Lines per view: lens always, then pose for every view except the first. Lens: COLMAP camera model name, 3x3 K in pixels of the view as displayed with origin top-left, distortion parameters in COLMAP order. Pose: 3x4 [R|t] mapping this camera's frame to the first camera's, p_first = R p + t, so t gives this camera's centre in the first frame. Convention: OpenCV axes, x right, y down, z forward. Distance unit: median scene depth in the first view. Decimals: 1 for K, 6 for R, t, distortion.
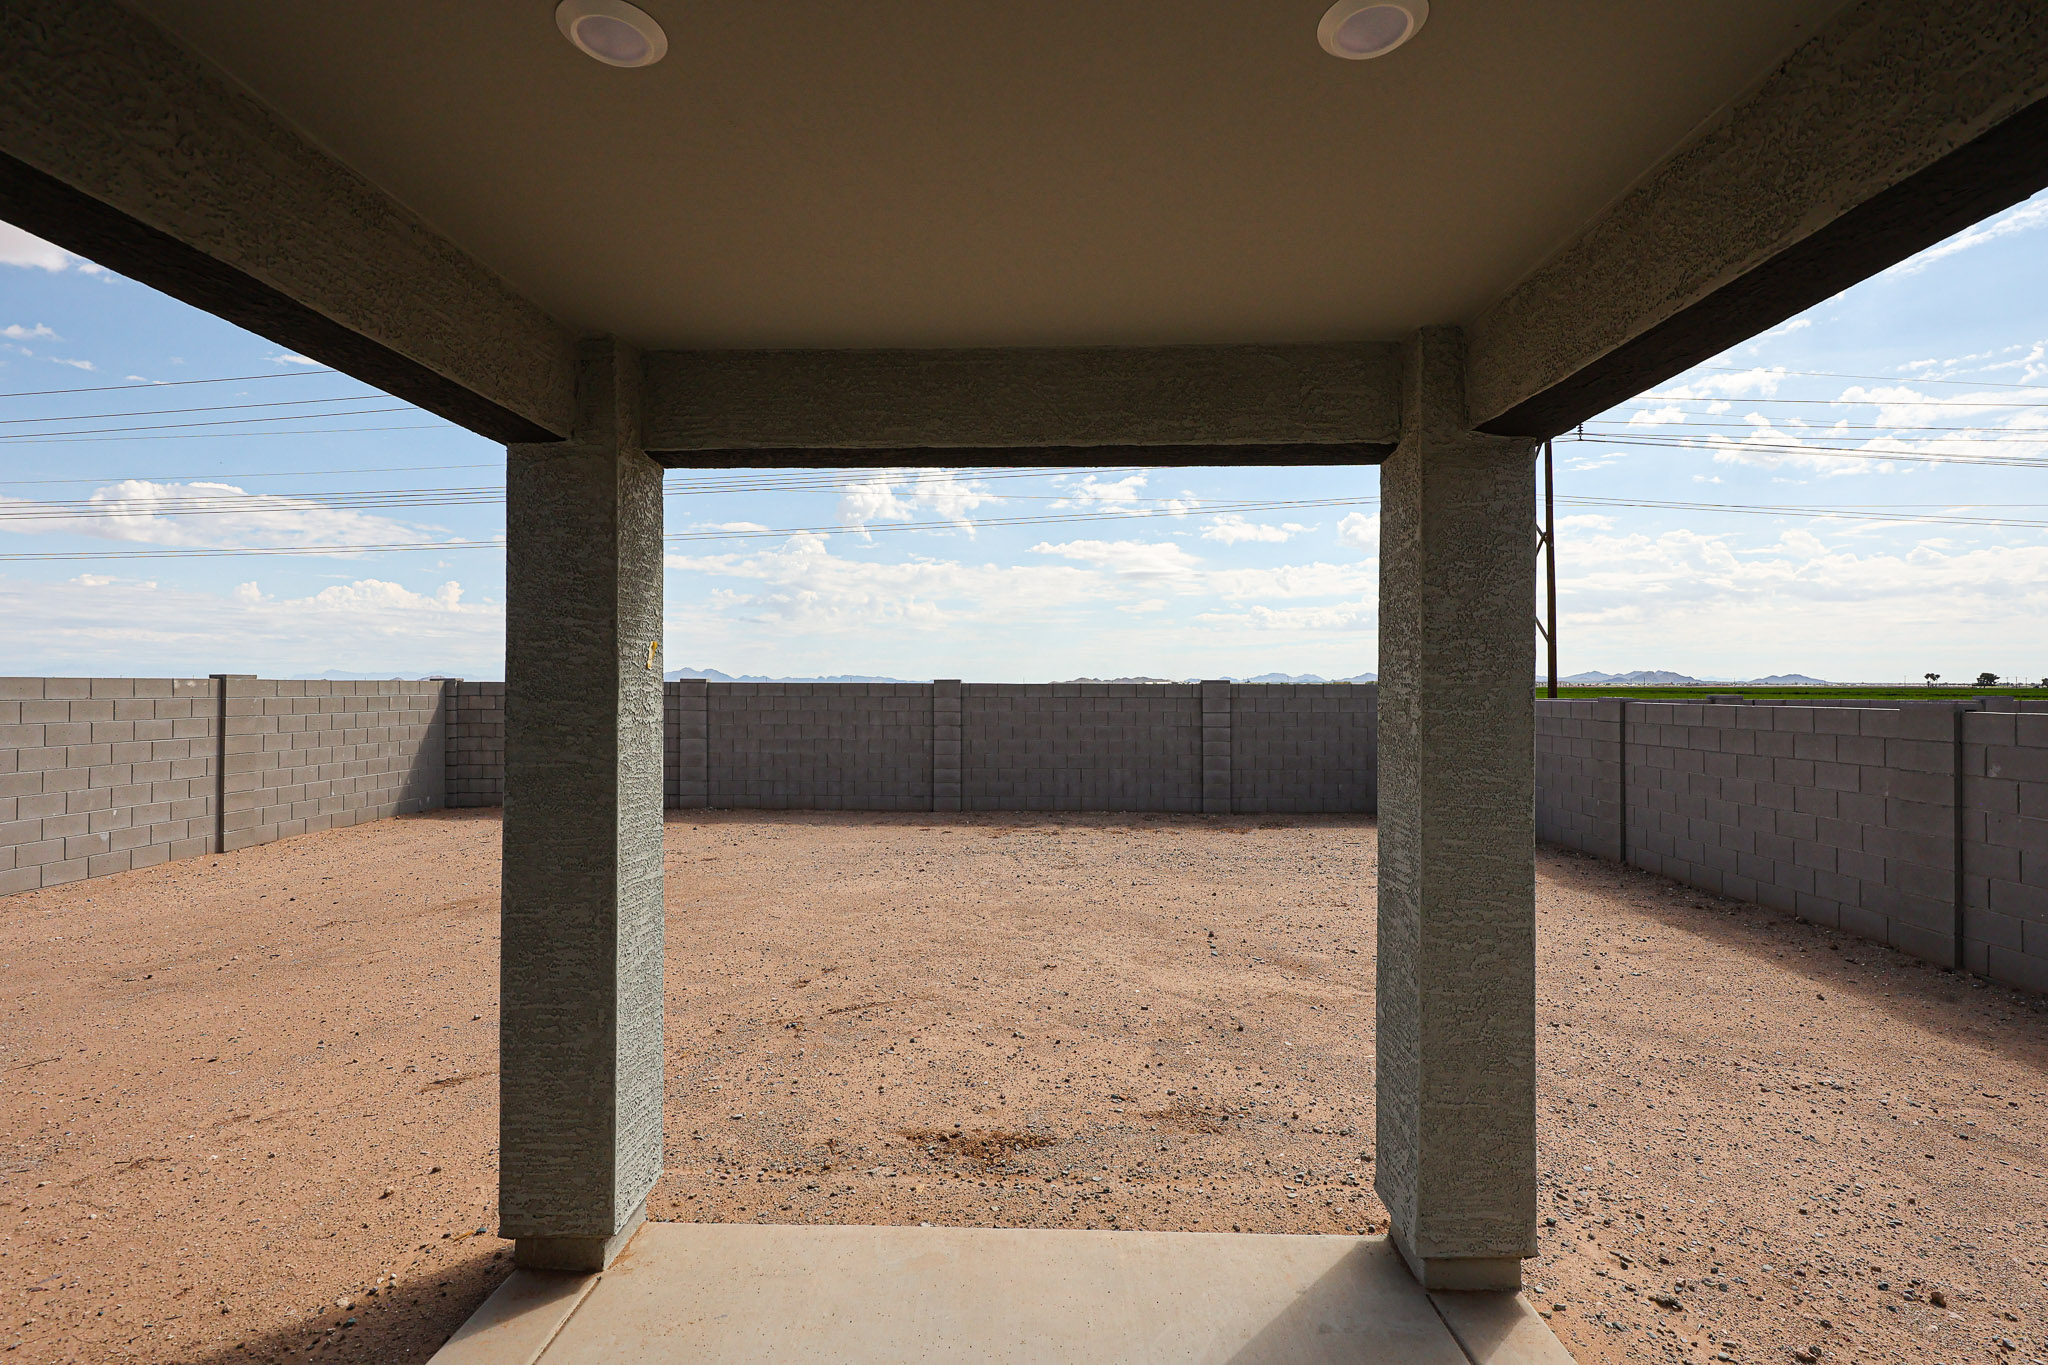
lens RADIAL K [[933.9, 0, 1024.0], [0, 933.9, 682.5], [0, 0, 1]] dist [-0.000353, -0.000025]
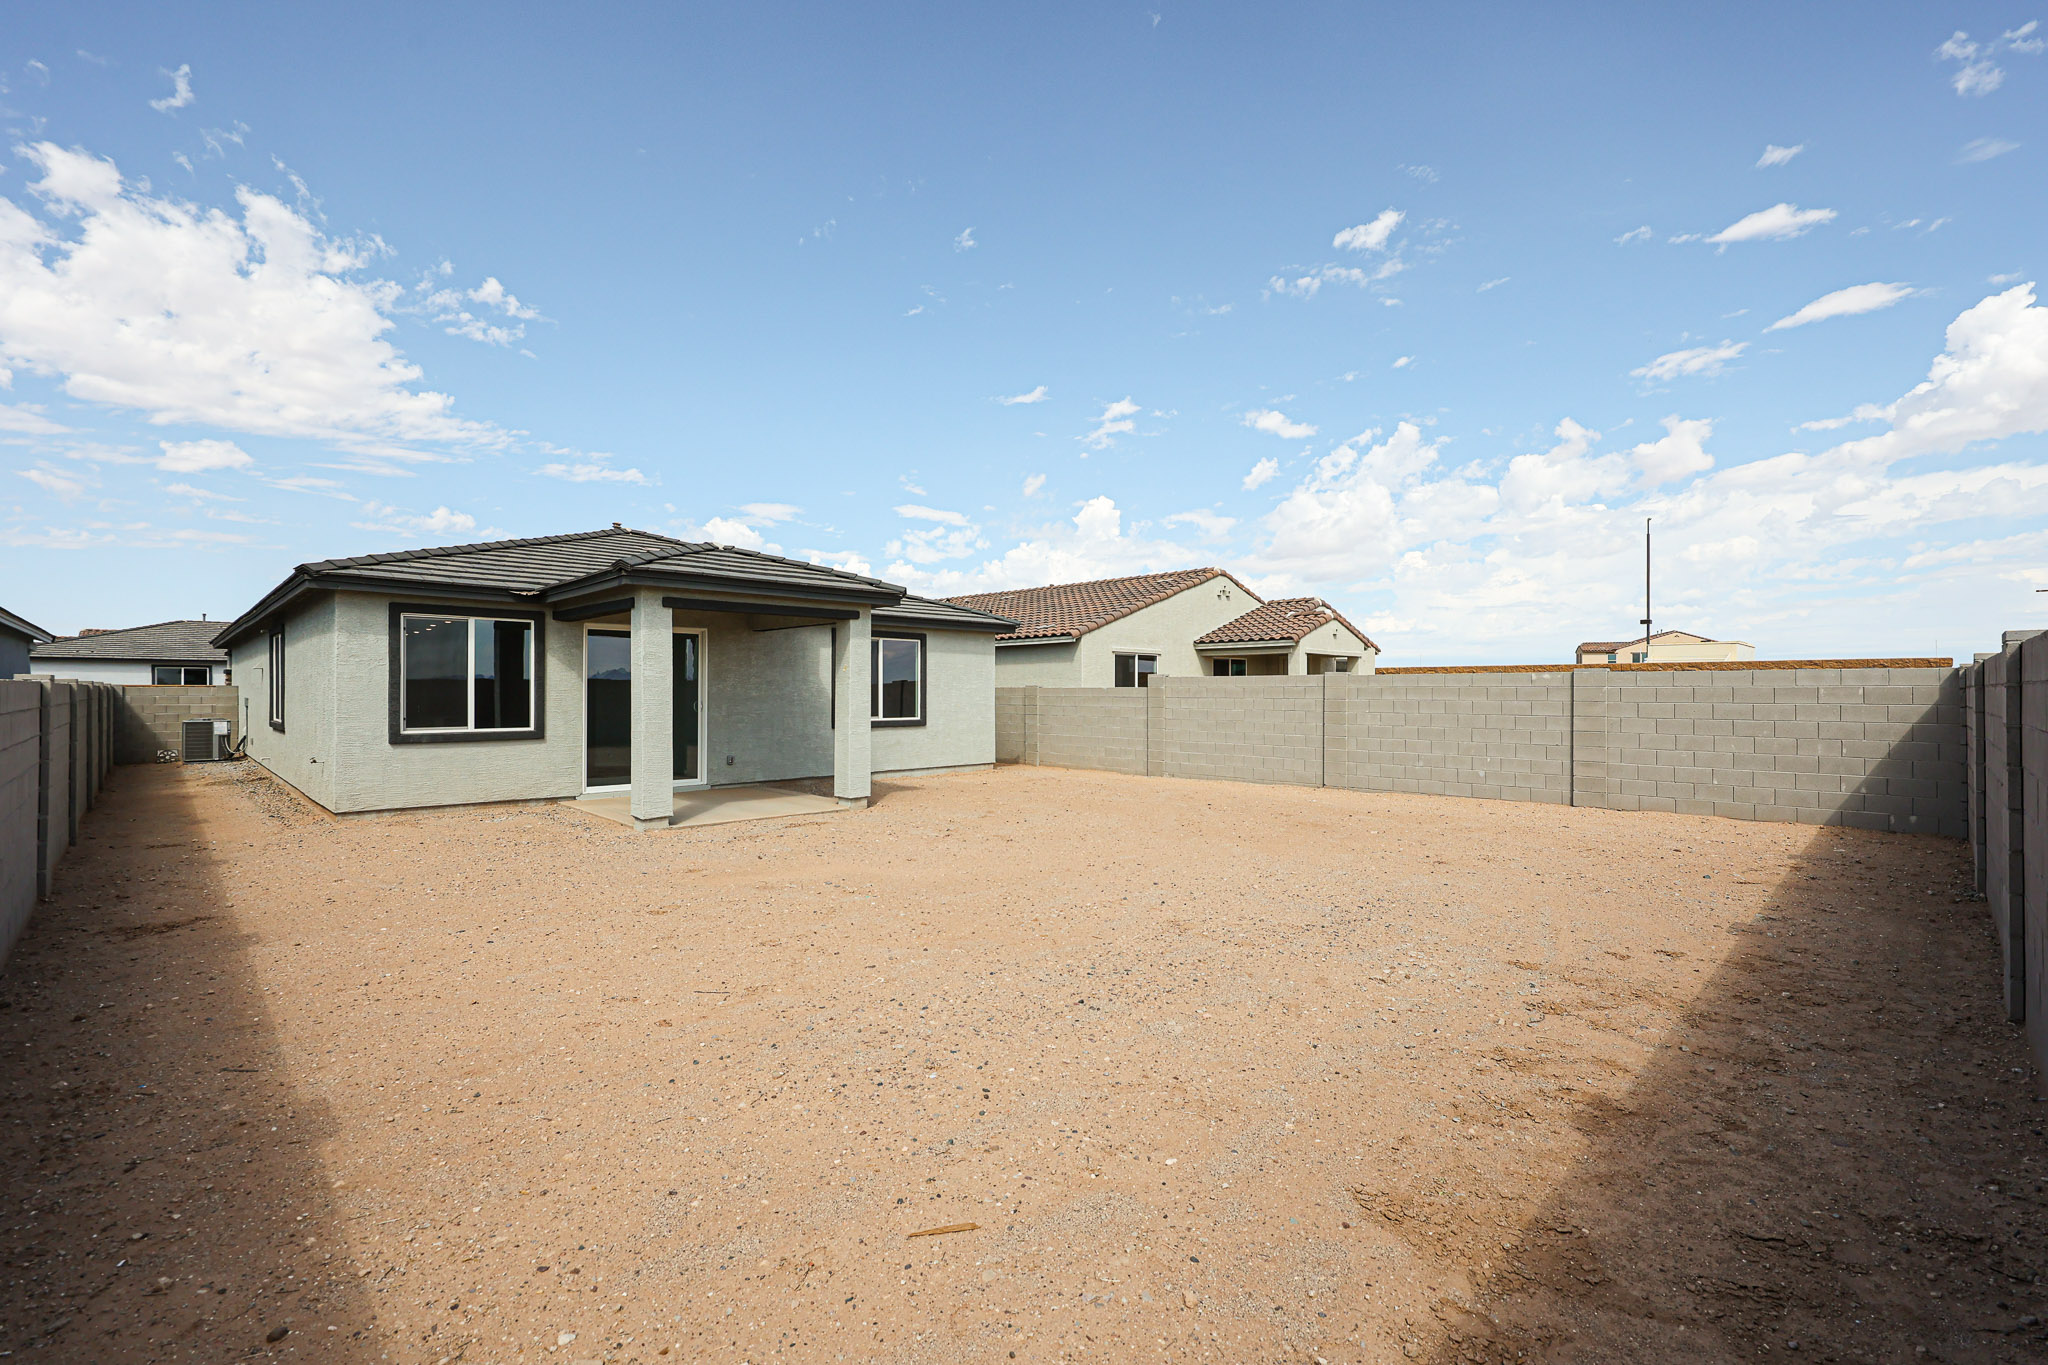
lens RADIAL K [[887.4, 0, 1024.0], [0, 887.4, 682.5], [0, 0, 1]] dist [-0.000025, -0.000007]
pose [[-0.692605, -0.000951, -0.721316, 0.560755], [0.004638, 0.999973, -0.005771, 0.014488], [0.721302, -0.007342, -0.692582, 1.316744]]
